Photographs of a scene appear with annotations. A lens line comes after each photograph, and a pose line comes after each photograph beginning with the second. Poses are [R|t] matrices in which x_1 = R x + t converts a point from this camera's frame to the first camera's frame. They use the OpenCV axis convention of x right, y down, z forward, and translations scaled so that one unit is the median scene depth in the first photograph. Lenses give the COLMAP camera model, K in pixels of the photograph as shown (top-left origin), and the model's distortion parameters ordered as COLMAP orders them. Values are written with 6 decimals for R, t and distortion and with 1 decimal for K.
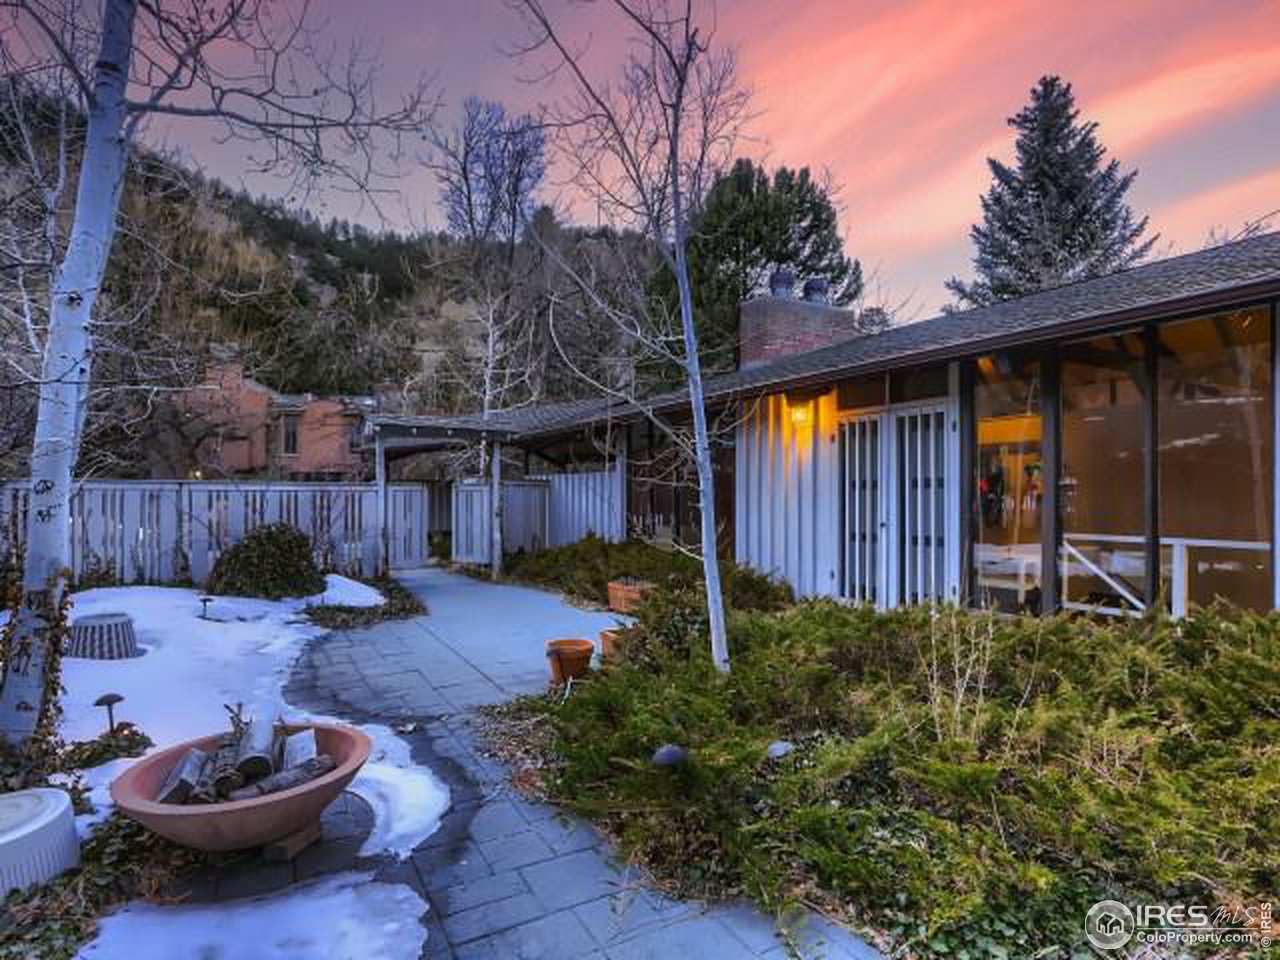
lens RADIAL K [[717.8, 0, 645.5], [0, 717.8, 490.8], [0, 0, 1]] dist [0.011818, 0.000546]
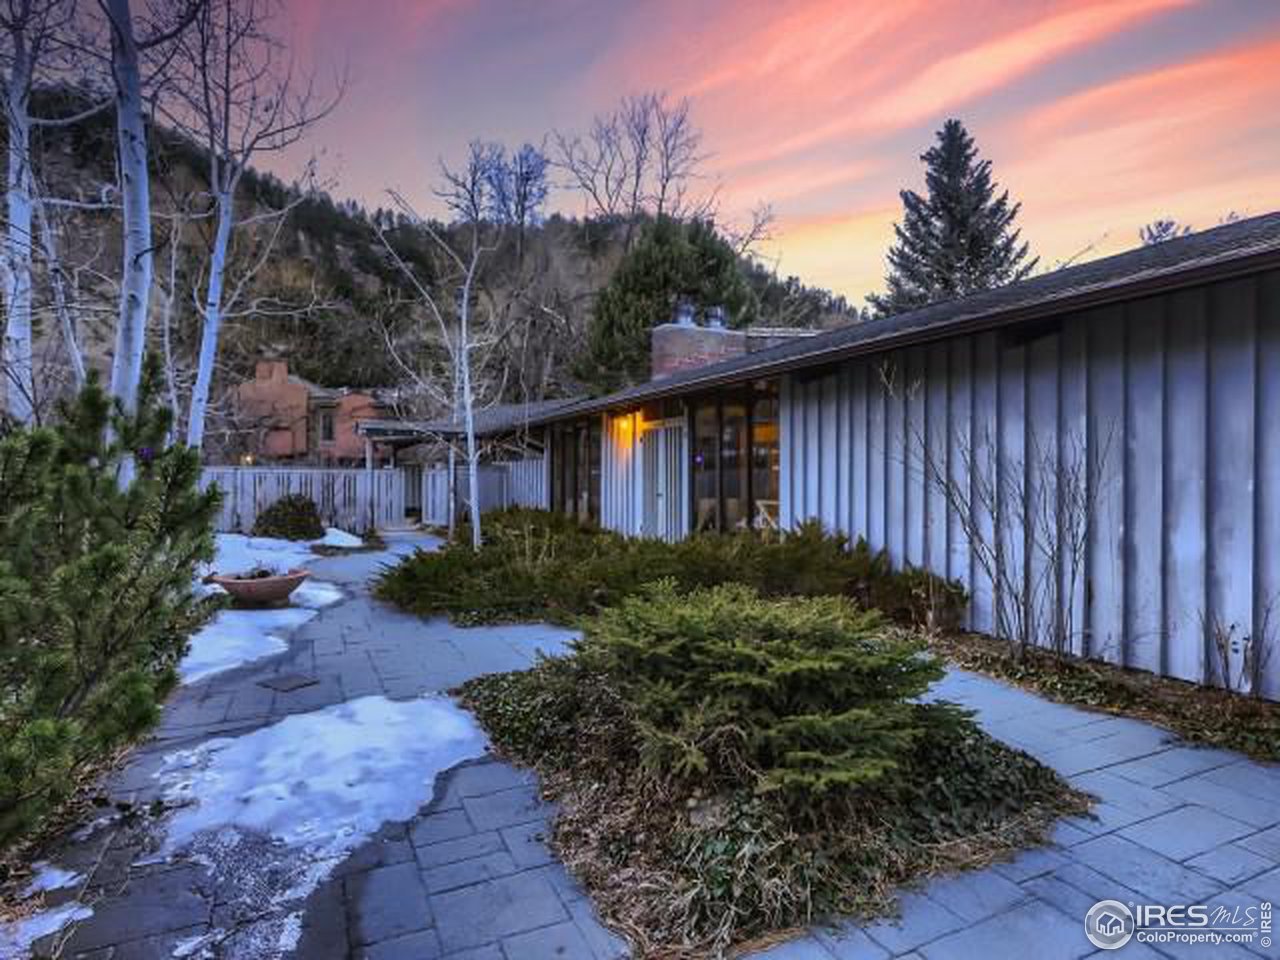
lens RADIAL K [[717.8, 0, 639.2], [0, 717.8, 469.3], [0, 0, 1]] dist [0.011818, 0.000546]
pose [[0.998228, 0.000540, -0.059500, 0.125844], [-0.000992, 0.999971, -0.007567, 0.001127], [0.059494, 0.007612, 0.998200, -0.198694]]
